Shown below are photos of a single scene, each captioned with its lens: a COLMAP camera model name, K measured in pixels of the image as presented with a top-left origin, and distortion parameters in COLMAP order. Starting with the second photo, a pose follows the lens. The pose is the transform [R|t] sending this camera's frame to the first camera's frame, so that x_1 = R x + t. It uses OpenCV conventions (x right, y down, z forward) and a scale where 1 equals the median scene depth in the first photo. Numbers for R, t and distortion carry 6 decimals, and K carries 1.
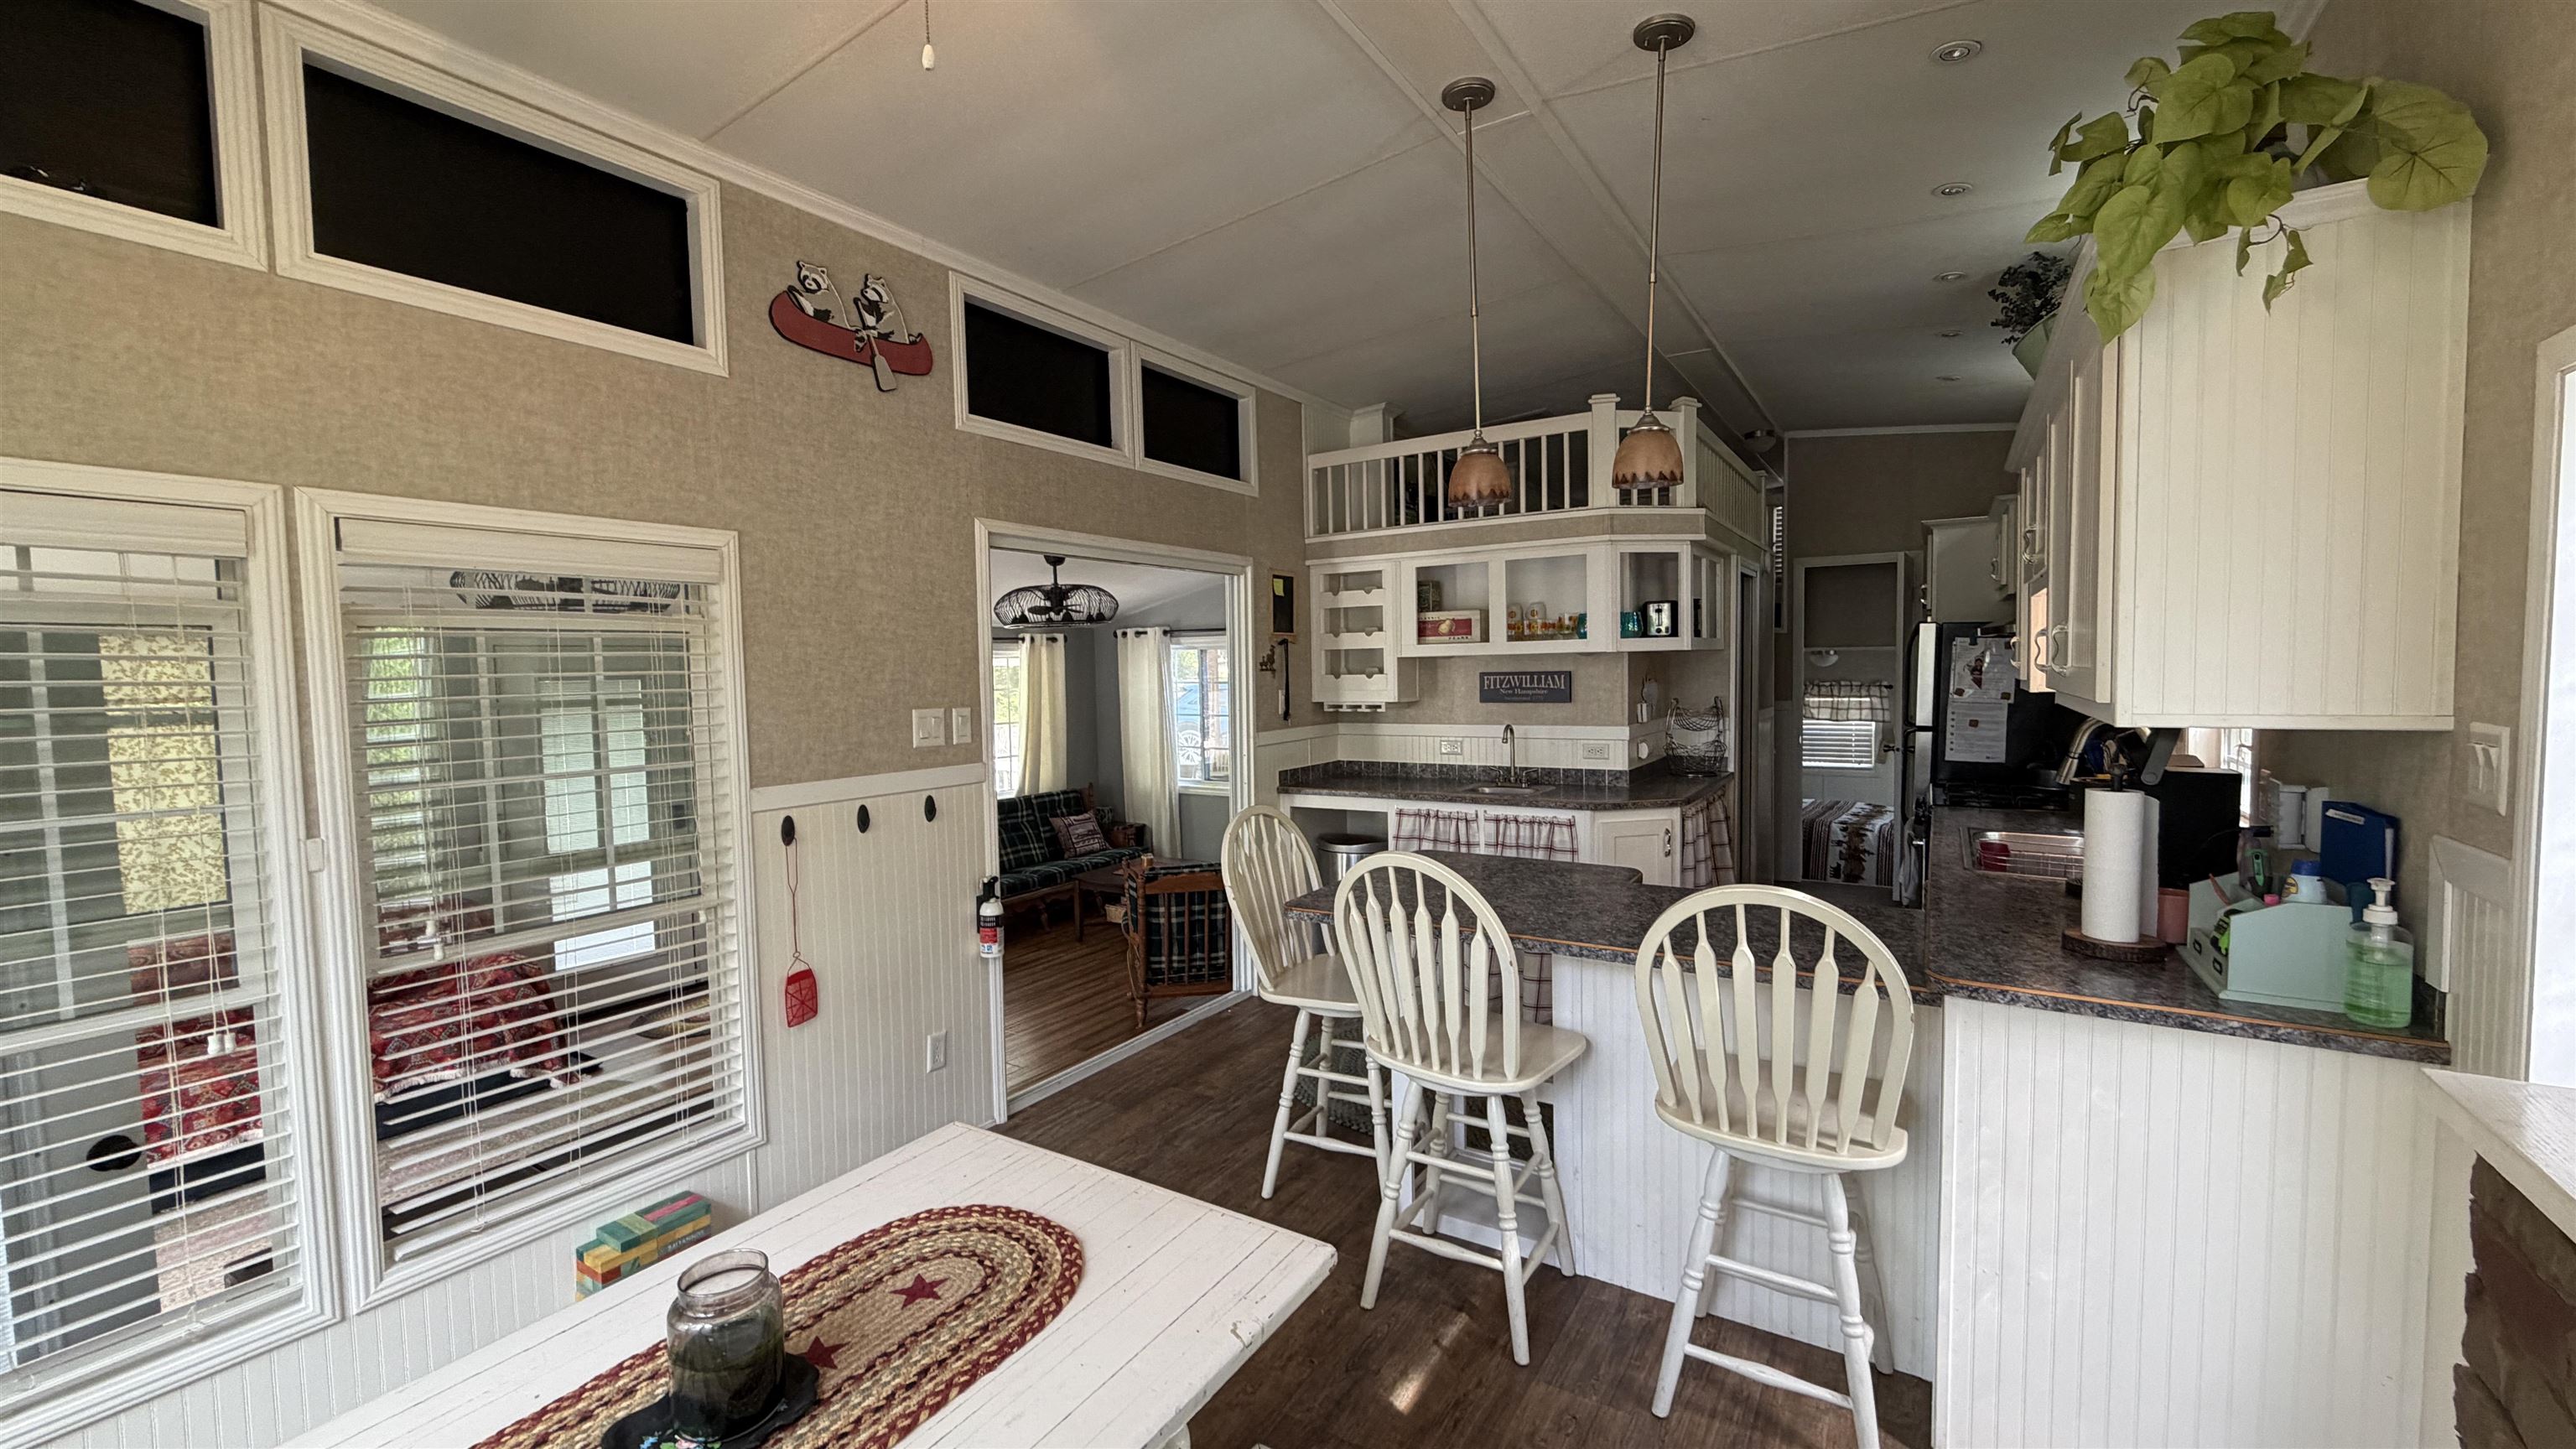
lens RADIAL K [[1028.5, 0, 1278.4], [0, 1028.5, 728.6], [0, 0, 1]] dist [-0.000209, 0.000101]
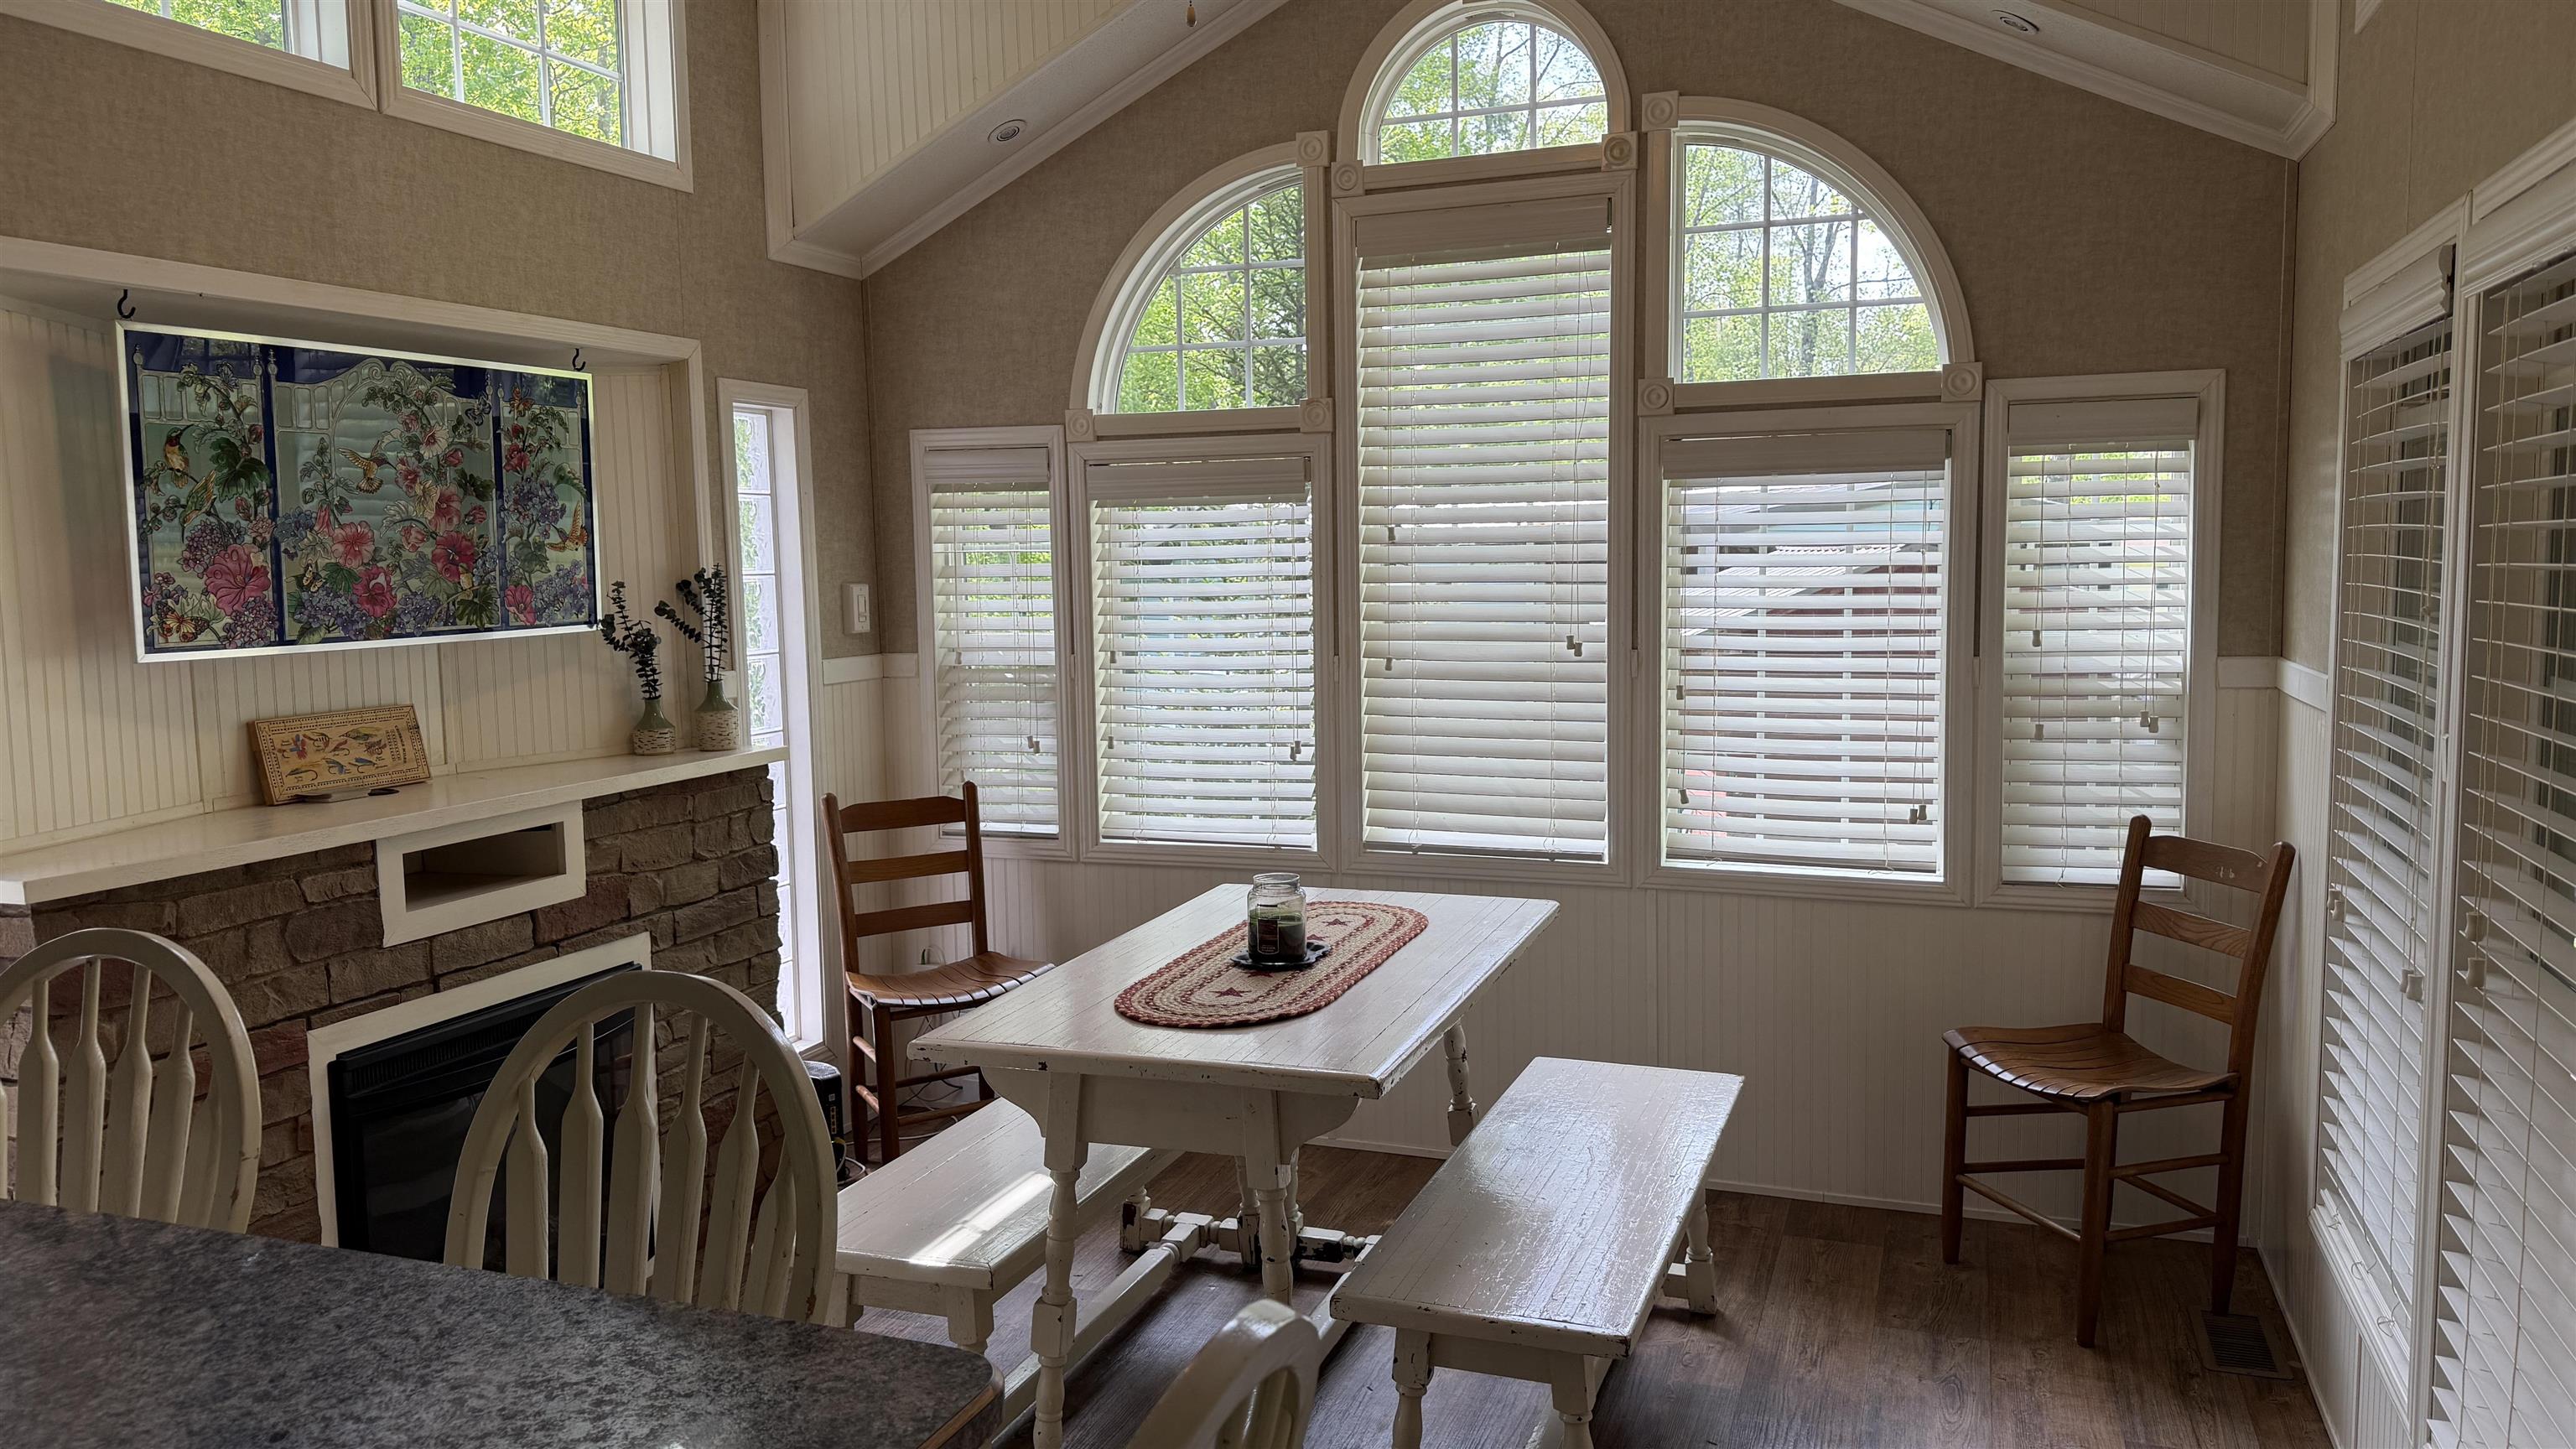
lens RADIAL K [[1831.3, 0, 1296.7], [0, 1831.3, 743.6], [0, 0, 1]] dist [0.058219, -0.063241]
pose [[-0.975394, 0.059002, -0.212429, 0.015084], [0.022811, 0.985362, 0.168943, -0.048903], [0.219287, 0.159940, -0.962462, 0.915916]]
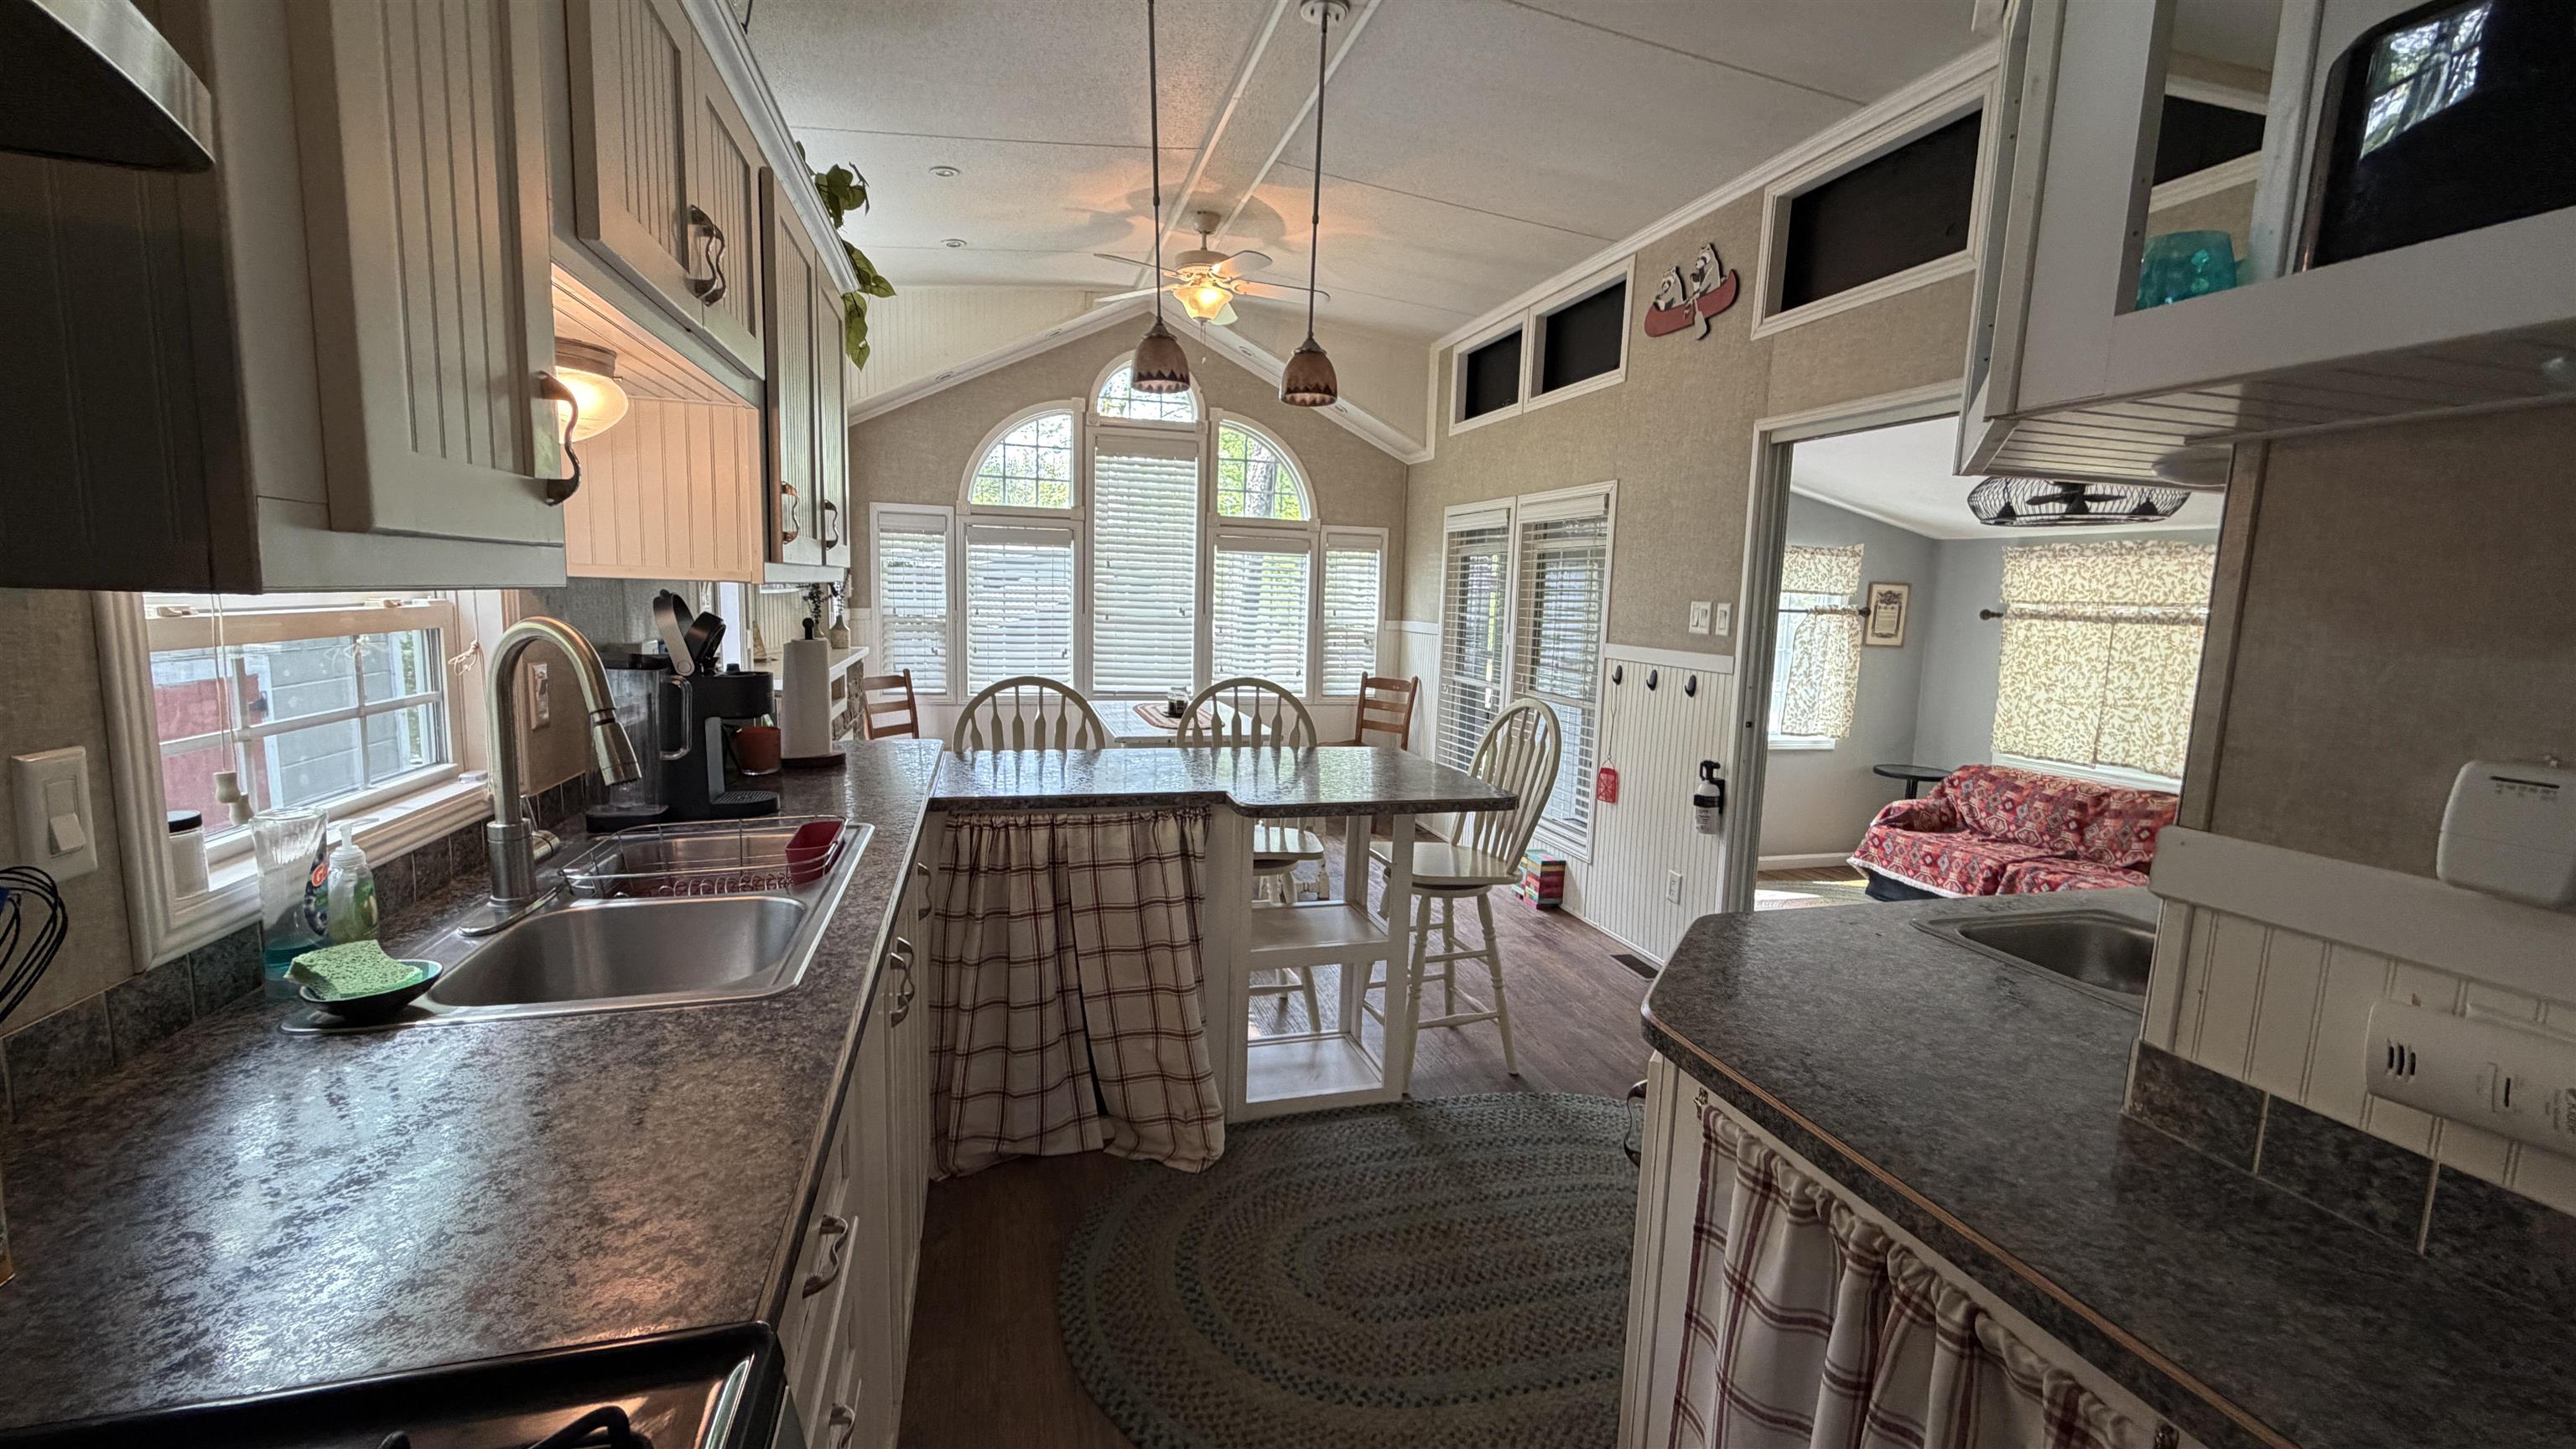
lens RADIAL K [[1028.5, 0, 1274.5], [0, 1028.5, 726.2], [0, 0, 1]] dist [-0.000209, 0.000101]
pose [[-0.672652, 0.098533, -0.733370, 0.635771], [-0.061769, 0.980158, 0.188345, -0.052449], [0.737377, 0.171990, -0.653219, 1.056193]]
